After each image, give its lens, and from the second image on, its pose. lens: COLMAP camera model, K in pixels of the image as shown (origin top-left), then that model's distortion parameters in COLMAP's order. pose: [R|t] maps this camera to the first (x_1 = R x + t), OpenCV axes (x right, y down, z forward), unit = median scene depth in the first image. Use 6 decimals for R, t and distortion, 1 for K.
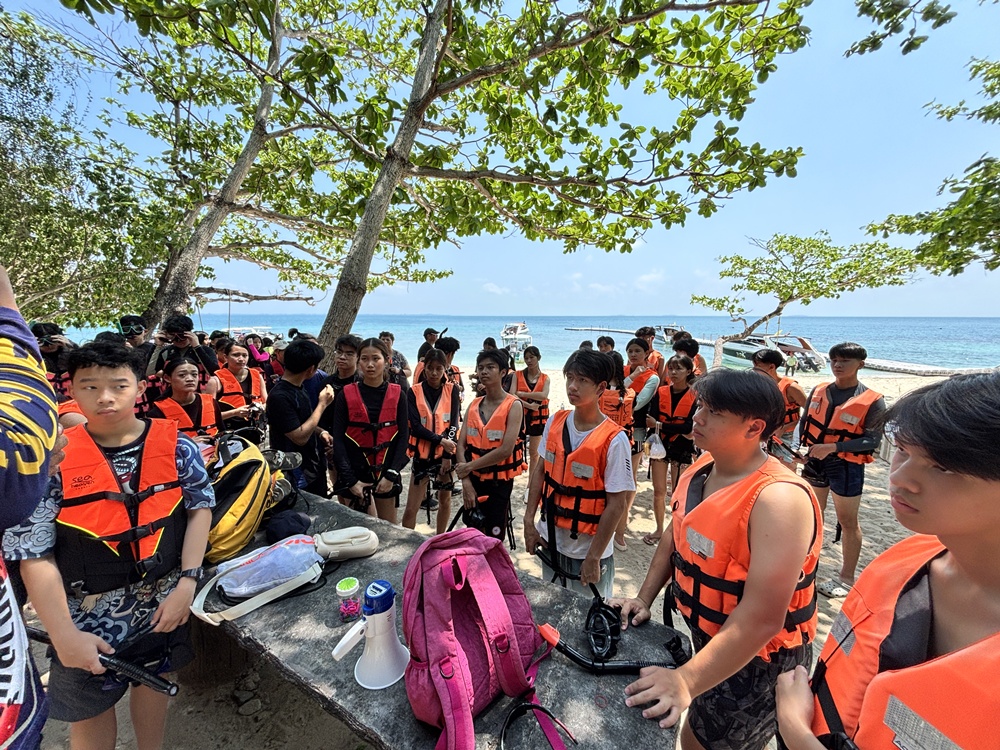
lens RADIAL K [[405.5, 0, 500.0], [0, 405.5, 375.0], [0, 0, 1]] dist [-0.000141, 0.000301]
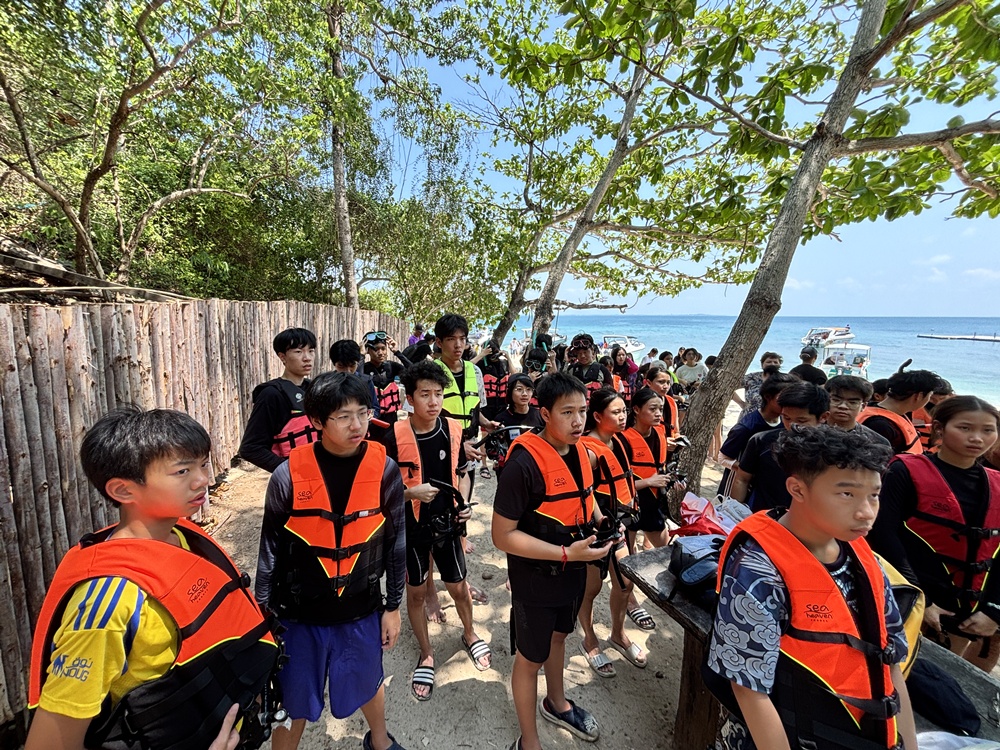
lens RADIAL K [[405.6, 0, 500.0], [0, 405.6, 375.0], [0, 0, 1]] dist [-0.003781, 0.000000]
pose [[0.812999, 0.082634, -0.576371, -0.153047], [-0.083619, 0.996187, 0.024875, -0.021059], [0.576229, 0.027973, 0.816809, 0.001791]]
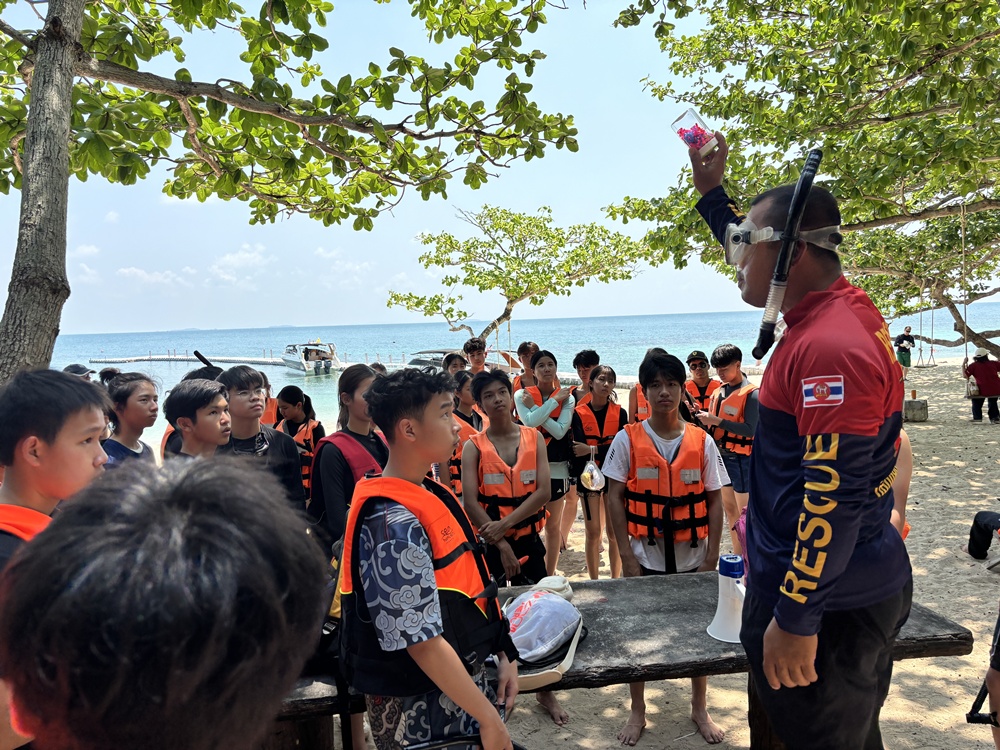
lens RADIAL K [[757.8, 0, 500.0], [0, 757.8, 375.0], [0, 0, 1]] dist [0.036051, -0.002090]
pose [[0.779534, -0.076399, 0.621683, -0.249142], [0.128800, 0.990874, -0.039734, 0.000996], [-0.612975, 0.111046, 0.782260, -0.037005]]
